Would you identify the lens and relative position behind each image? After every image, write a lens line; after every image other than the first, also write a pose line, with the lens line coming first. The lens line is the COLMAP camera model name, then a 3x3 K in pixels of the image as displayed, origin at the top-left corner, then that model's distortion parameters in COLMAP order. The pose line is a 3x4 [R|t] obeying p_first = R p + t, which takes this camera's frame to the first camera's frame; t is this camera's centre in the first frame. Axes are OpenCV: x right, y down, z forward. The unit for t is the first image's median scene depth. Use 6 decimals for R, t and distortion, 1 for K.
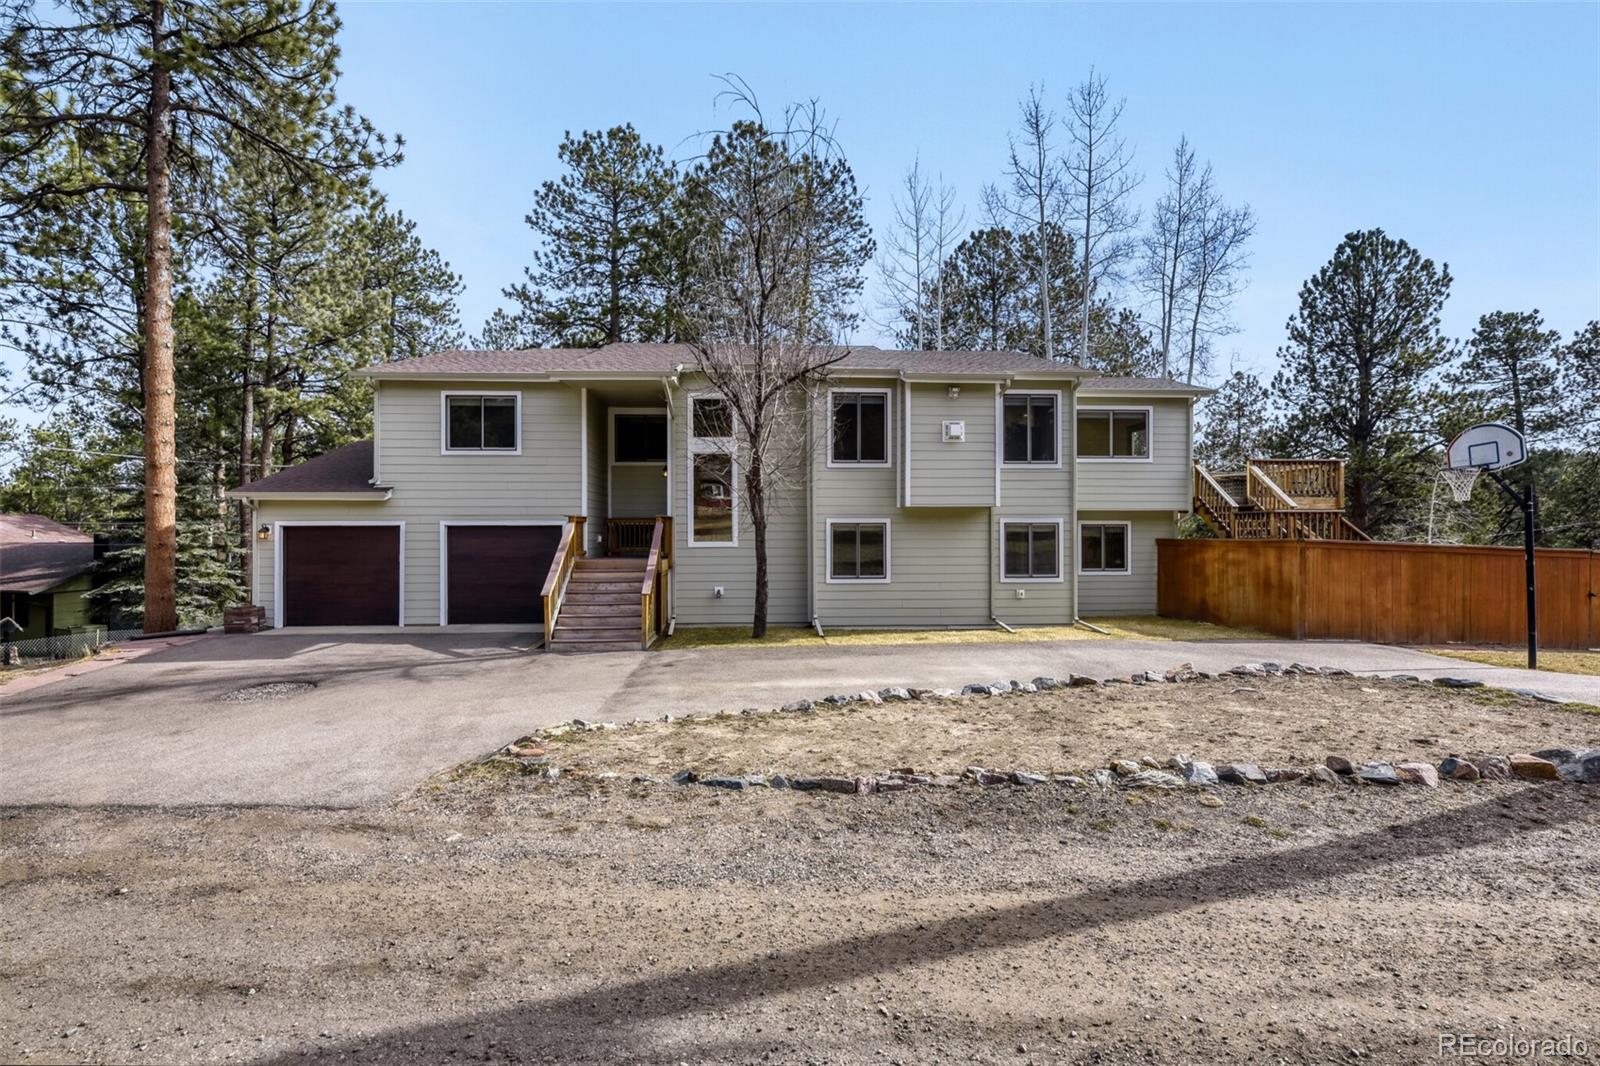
lens RADIAL K [[660.4, 0, 807.2], [0, 660.4, 528.0], [0, 0, 1]] dist [0.023386, -0.000016]
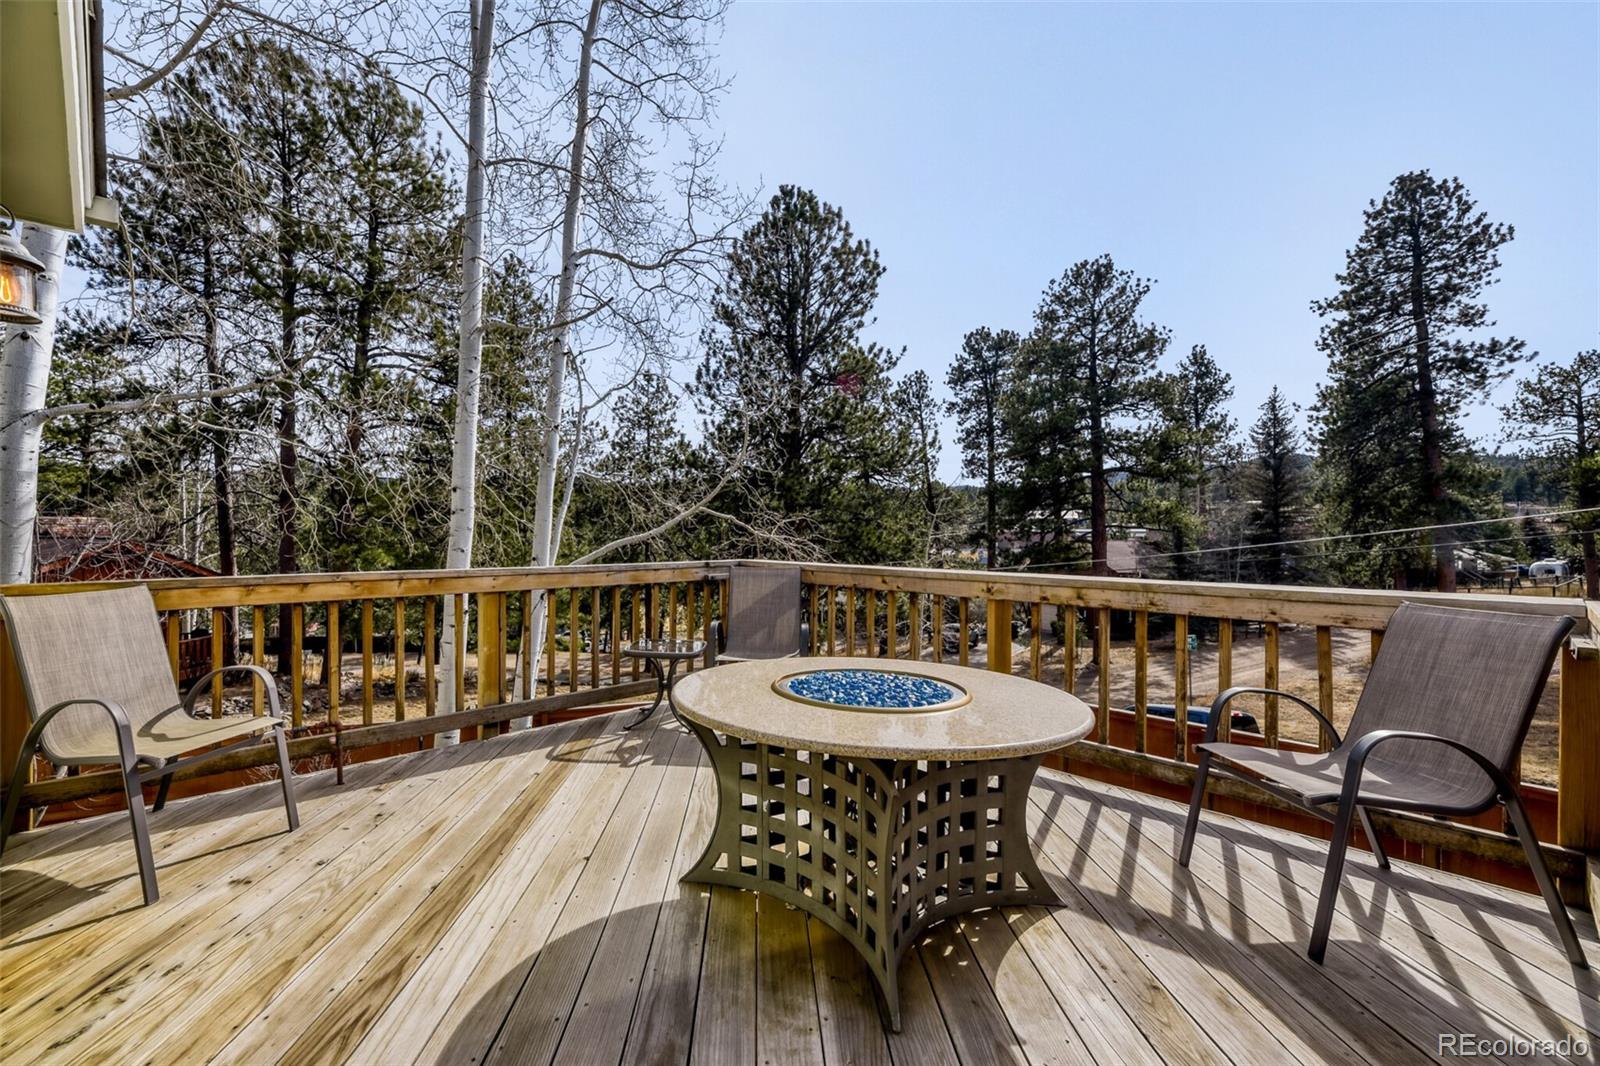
lens RADIAL K [[660.4, 0, 807.2], [0, 660.4, 528.0], [0, 0, 1]] dist [0.023386, -0.000016]
pose [[0.673079, 0.001912, 0.739568, 0.248315], [0.009880, 0.999884, -0.011577, -0.041290], [-0.739505, 0.015099, 0.672982, 0.436334]]
